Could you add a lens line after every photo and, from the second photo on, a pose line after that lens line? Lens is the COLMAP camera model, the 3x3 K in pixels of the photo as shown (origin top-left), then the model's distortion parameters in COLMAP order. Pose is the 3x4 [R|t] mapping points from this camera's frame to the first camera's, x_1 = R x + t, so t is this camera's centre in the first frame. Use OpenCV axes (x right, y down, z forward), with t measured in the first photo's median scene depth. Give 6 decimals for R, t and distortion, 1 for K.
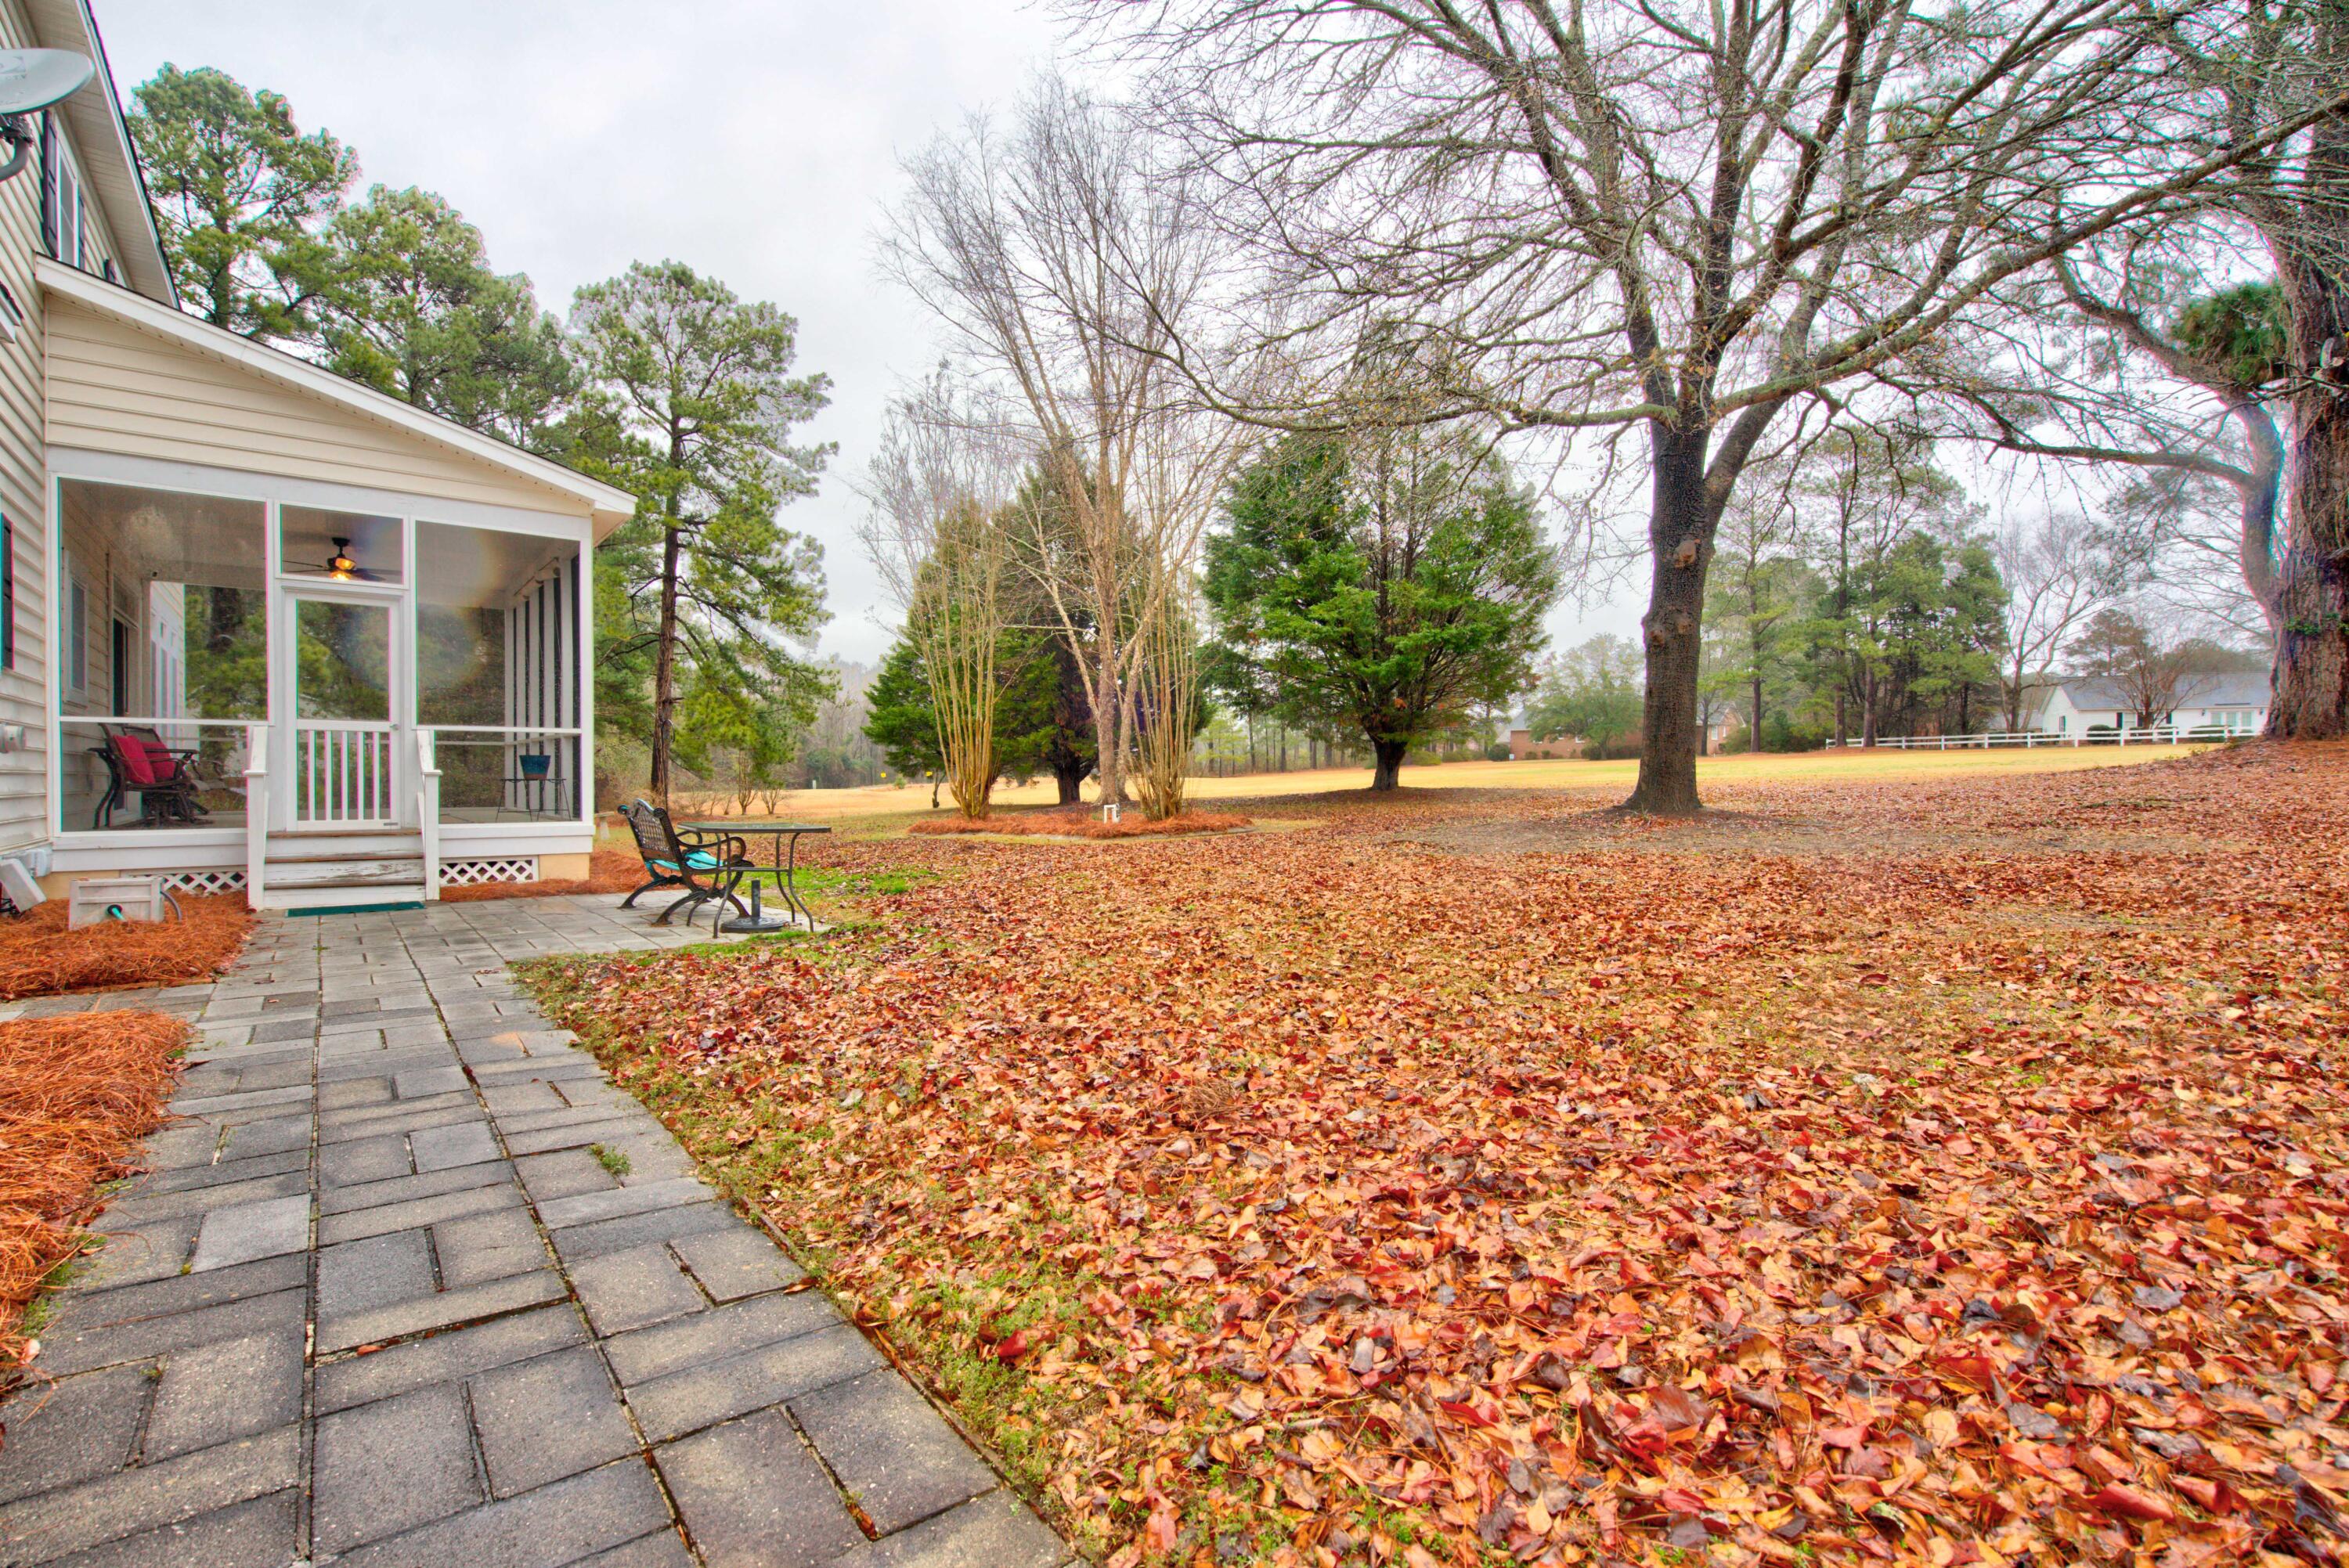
lens RADIAL K [[1103.7, 0, 1182.3], [0, 1103.7, 781.9], [0, 0, 1]] dist [0.006880, -0.002120]
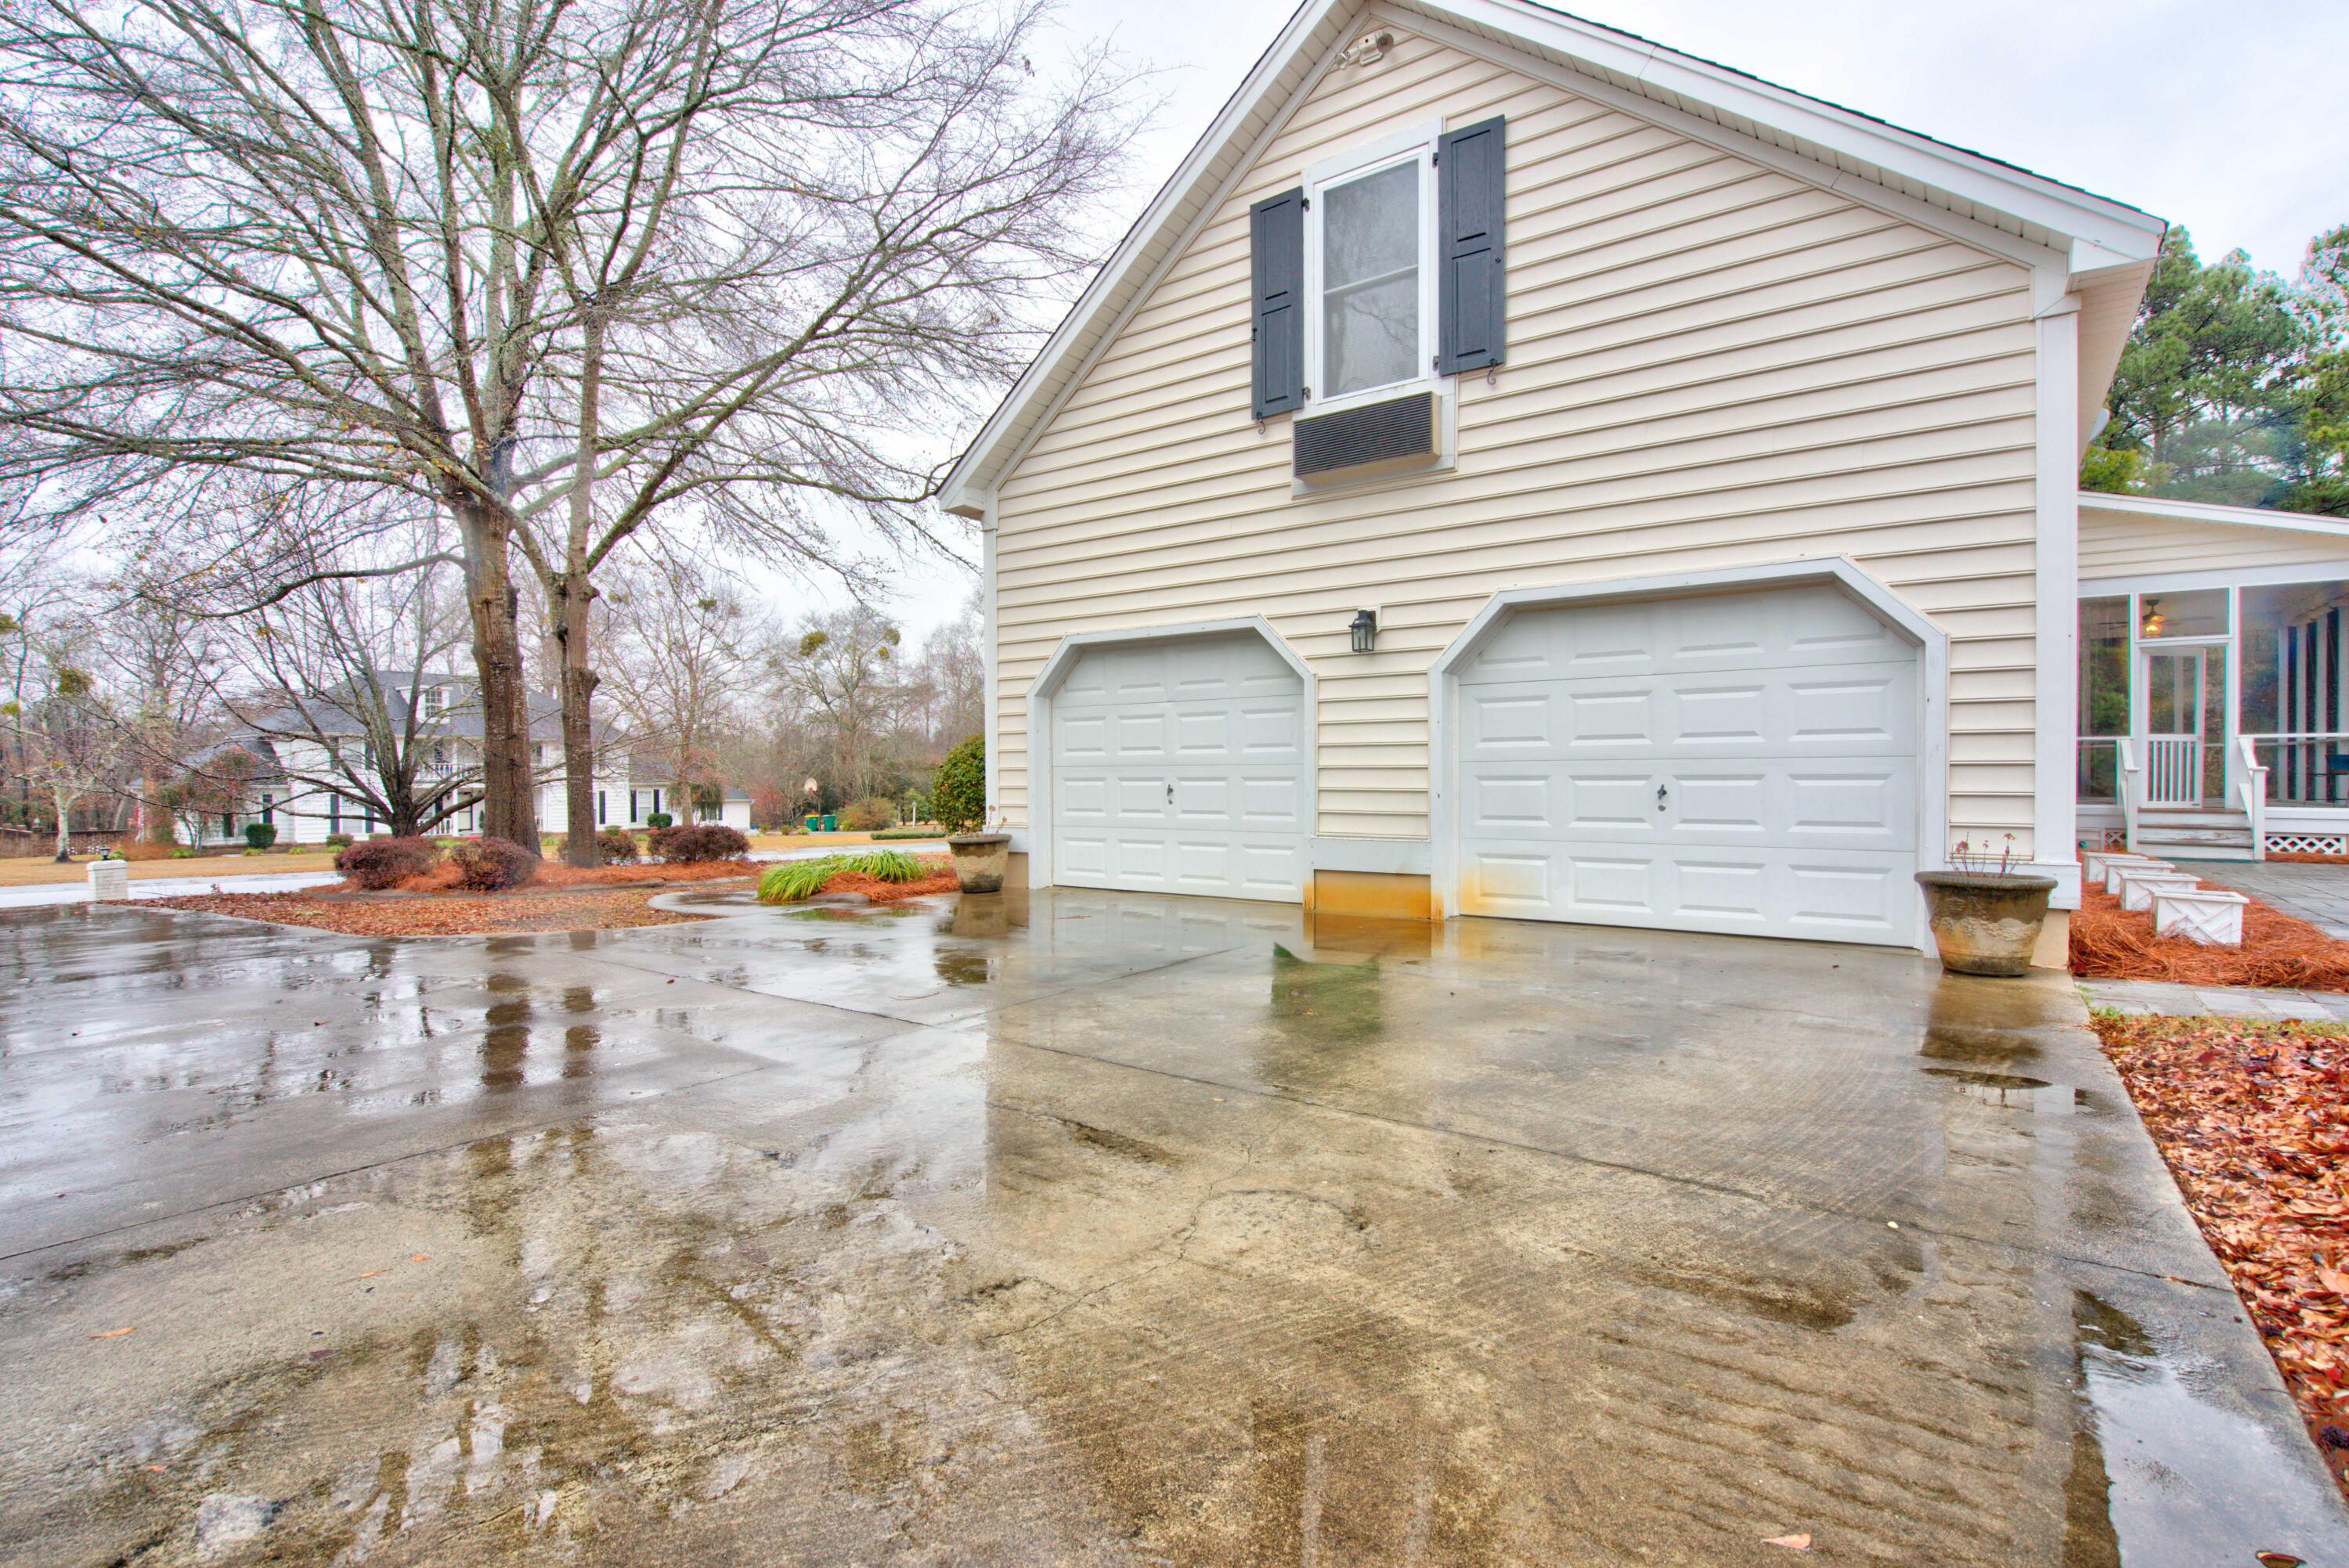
lens RADIAL K [[1103.7, 0, 1186.0], [0, 1103.7, 789.9], [0, 0, 1]] dist [0.006880, -0.002120]
pose [[0.288582, 0.001003, -0.957455, 0.247928], [-0.006334, 0.999980, -0.000862, 0.026560], [0.957434, 0.006313, 0.288582, -0.640231]]
